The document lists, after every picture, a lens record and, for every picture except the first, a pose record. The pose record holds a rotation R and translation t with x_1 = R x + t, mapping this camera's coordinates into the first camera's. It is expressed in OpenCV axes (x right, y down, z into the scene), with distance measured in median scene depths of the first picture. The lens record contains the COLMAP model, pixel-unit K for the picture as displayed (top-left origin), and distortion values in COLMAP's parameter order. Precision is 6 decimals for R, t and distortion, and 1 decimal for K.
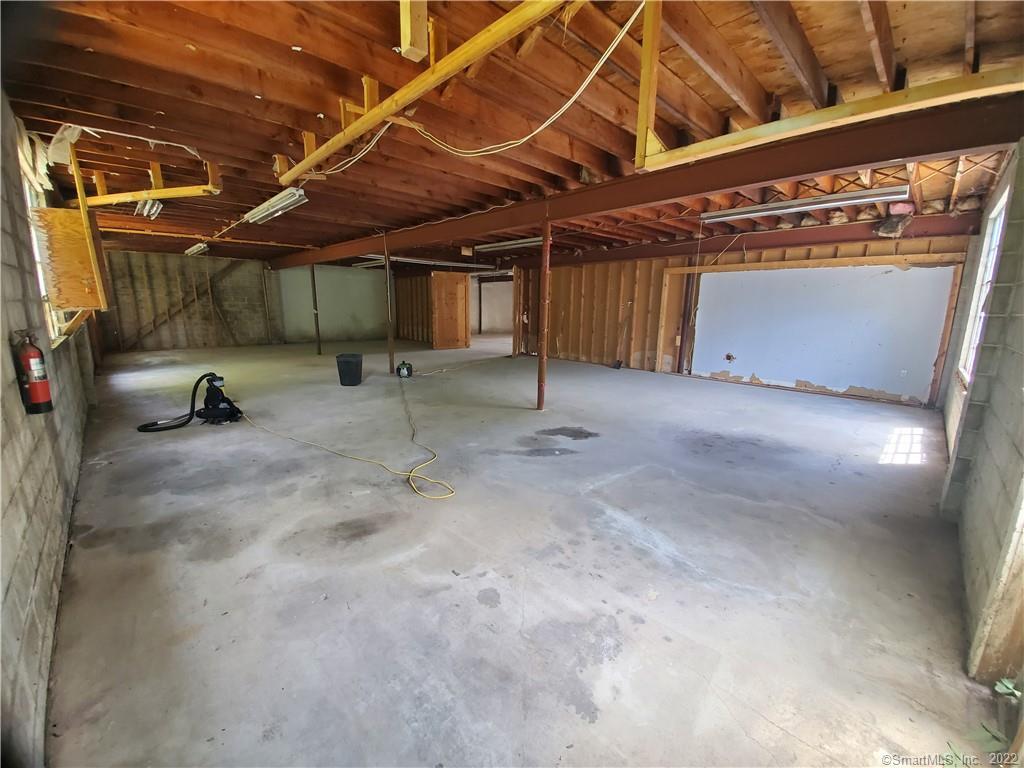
lens RADIAL K [[410.6, 0, 508.7], [0, 410.6, 384.9], [0, 0, 1]] dist [-0.010020, -0.003024]
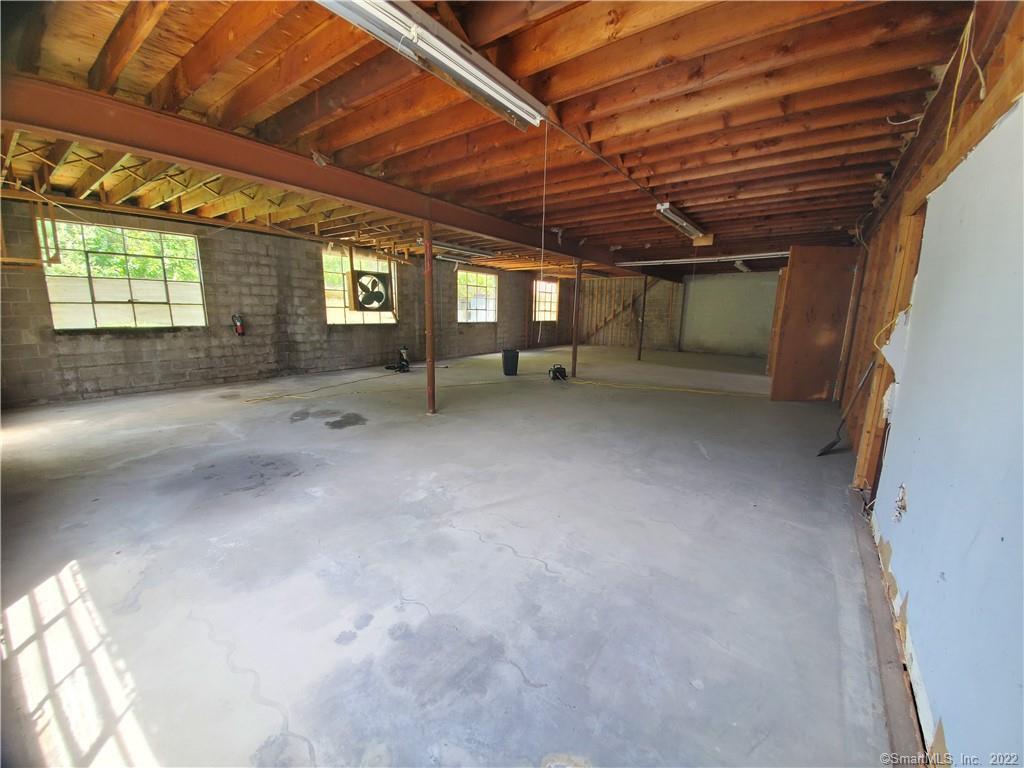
lens RADIAL K [[410.6, 0, 508.4], [0, 410.6, 388.1], [0, 0, 1]] dist [-0.010020, -0.003024]
pose [[0.157399, 0.181334, -0.970744, 1.414974], [-0.190285, 0.970145, 0.150368, -0.240898], [0.969029, 0.161050, 0.187205, 1.346650]]
